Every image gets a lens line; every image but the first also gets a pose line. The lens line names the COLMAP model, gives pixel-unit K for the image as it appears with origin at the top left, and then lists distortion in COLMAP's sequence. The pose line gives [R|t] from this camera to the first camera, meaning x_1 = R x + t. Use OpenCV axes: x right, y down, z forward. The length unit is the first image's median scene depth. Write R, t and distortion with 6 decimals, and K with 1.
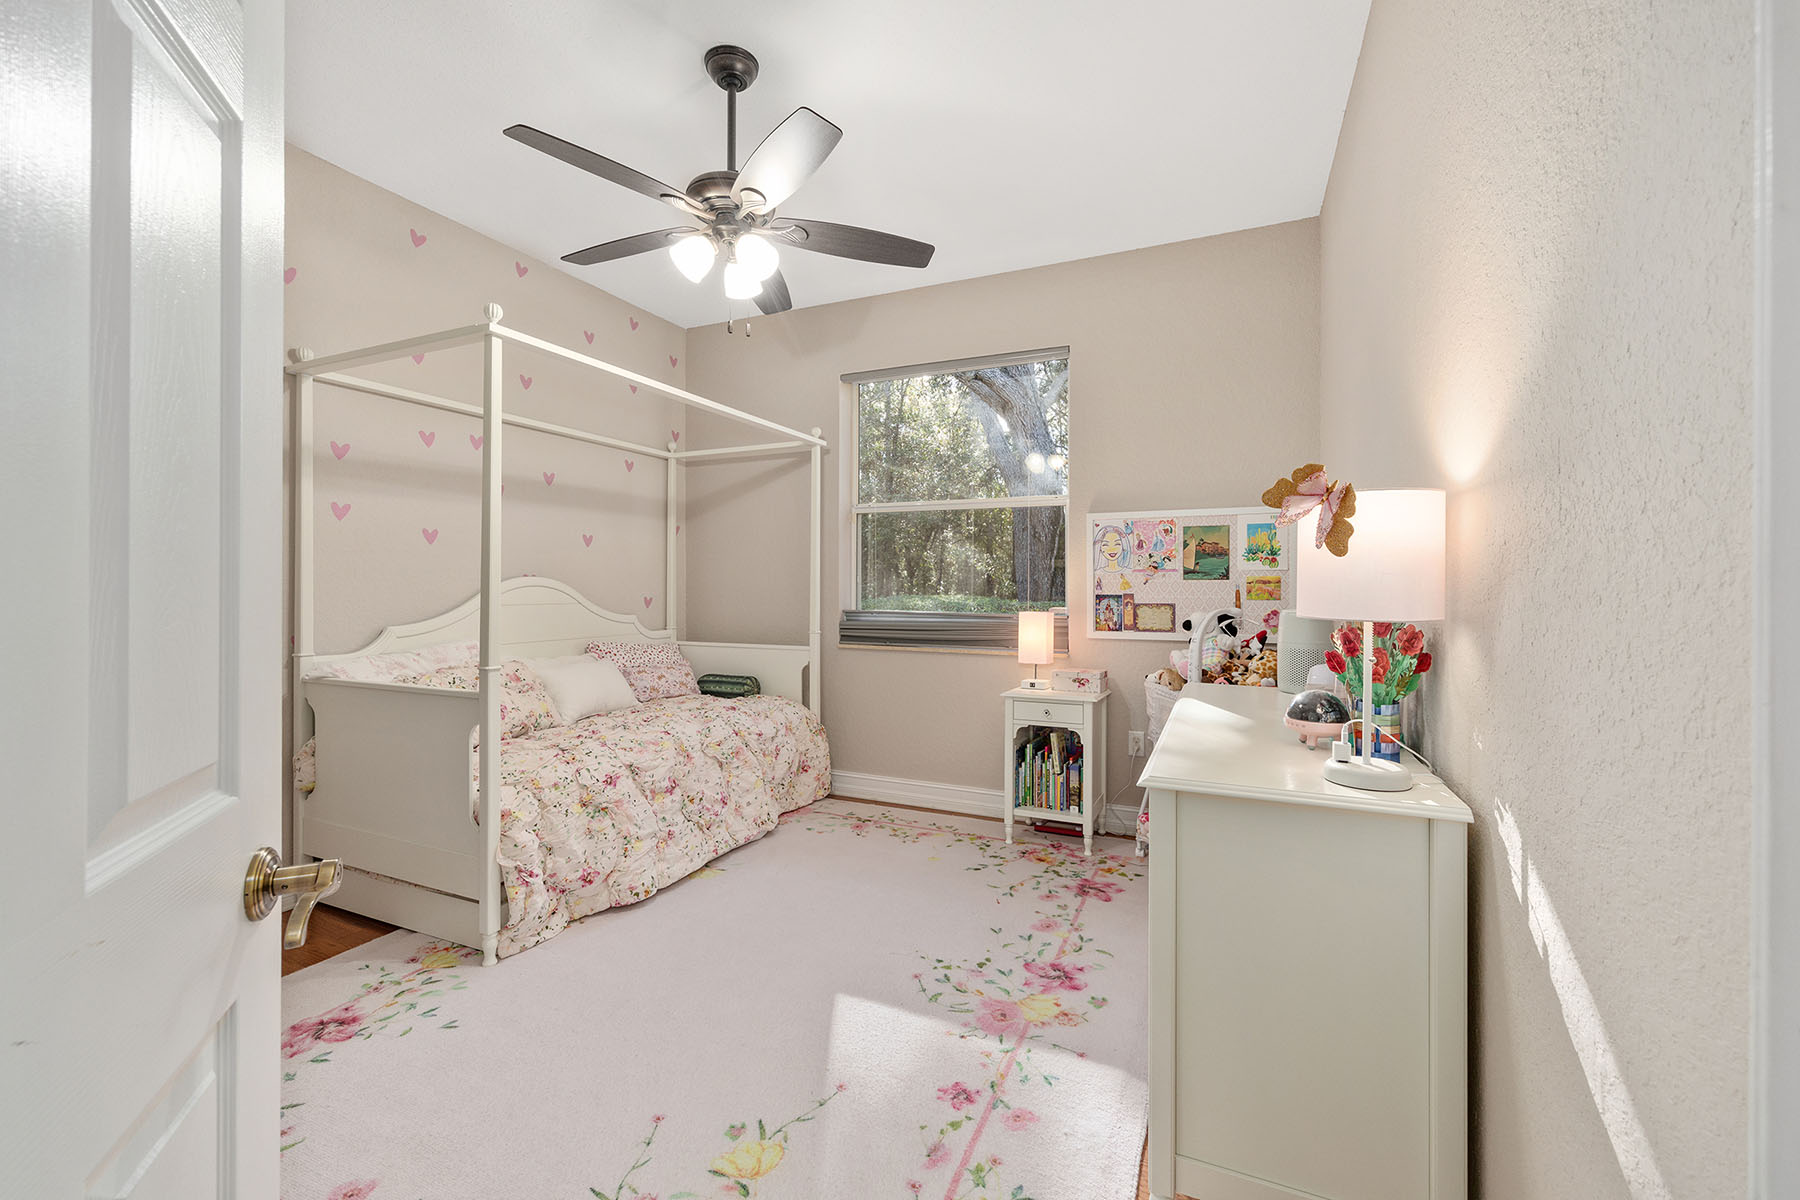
lens RADIAL K [[726.6, 0, 908.5], [0, 726.6, 586.0], [0, 0, 1]] dist [-0.002286, 0.001159]
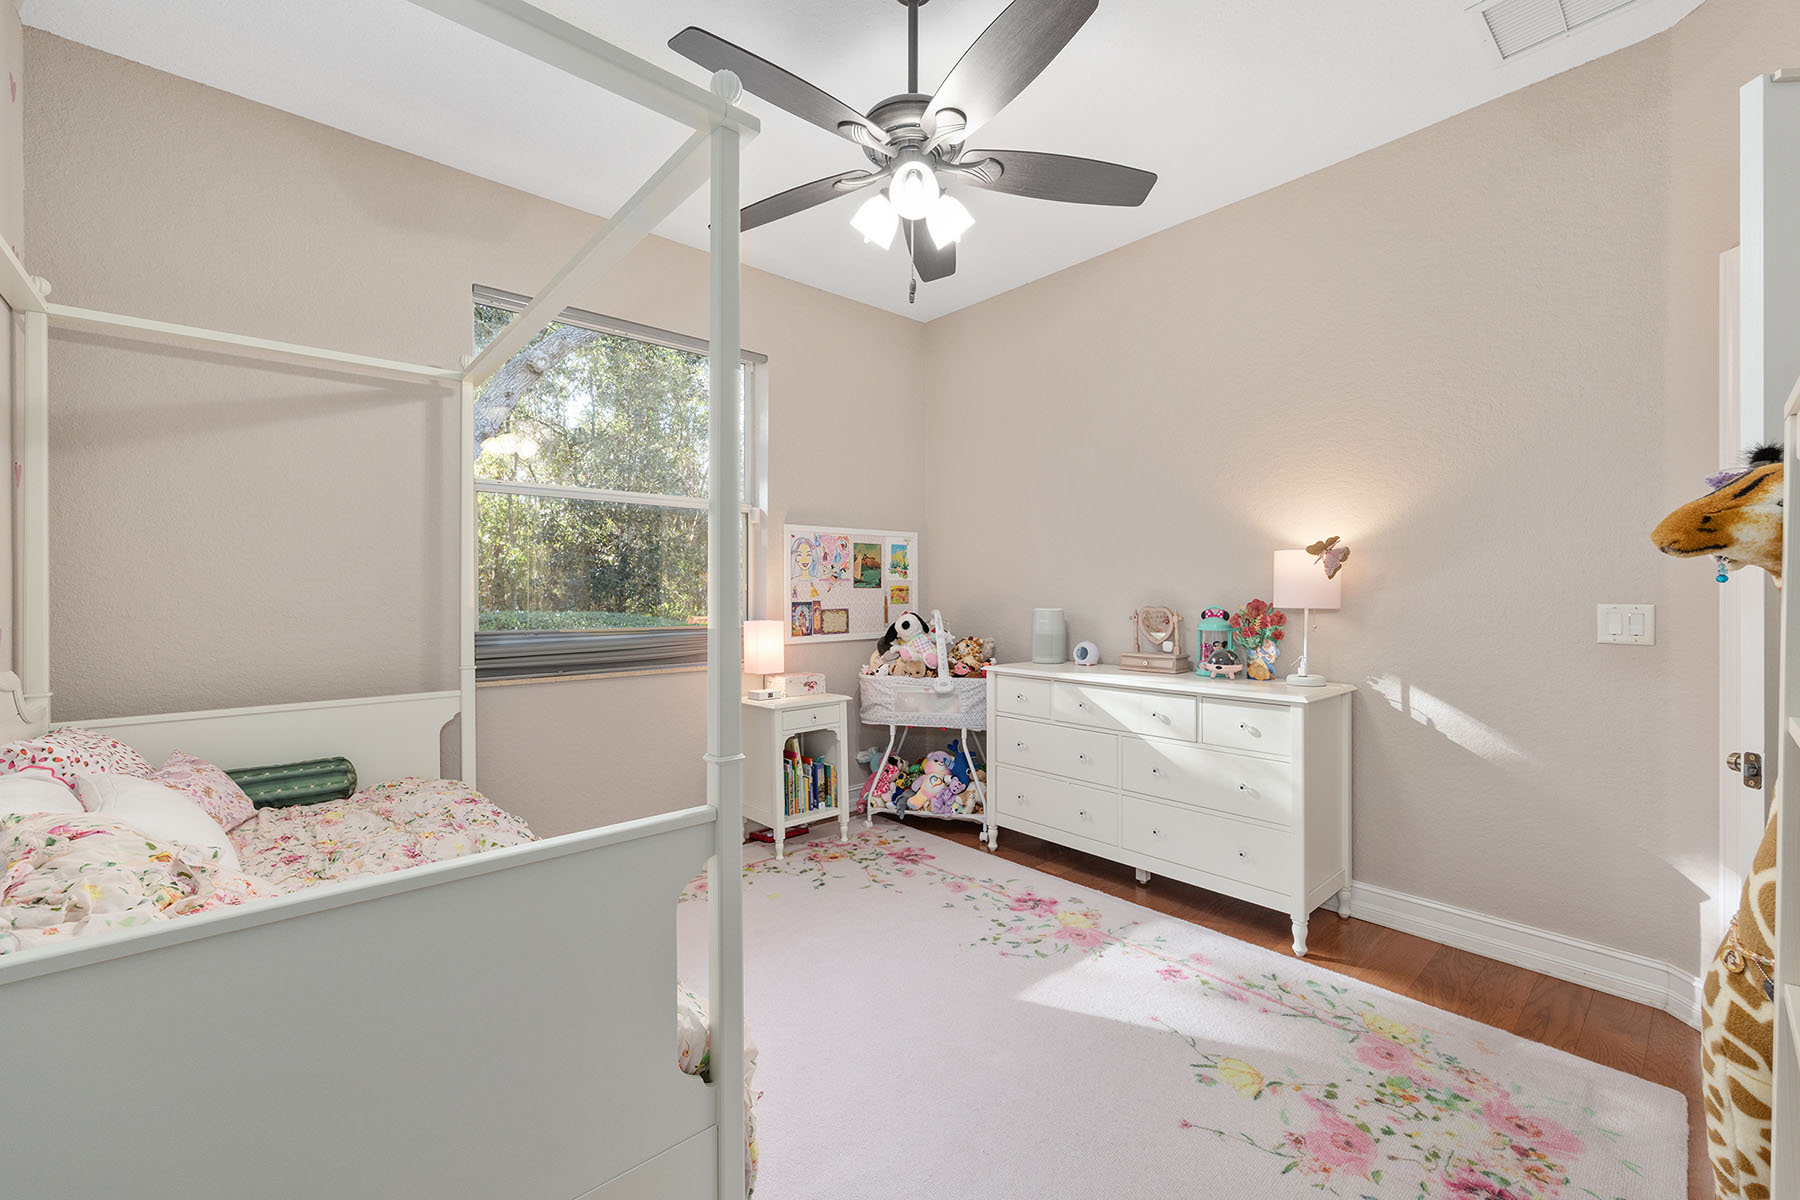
lens RADIAL K [[726.6, 0, 906.2], [0, 726.6, 597.9], [0, 0, 1]] dist [-0.002286, 0.001159]
pose [[0.419113, -0.010581, 0.907873, -0.659002], [0.006617, 0.999941, 0.008600, -0.002266], [-0.907910, 0.002403, 0.419158, 0.434088]]
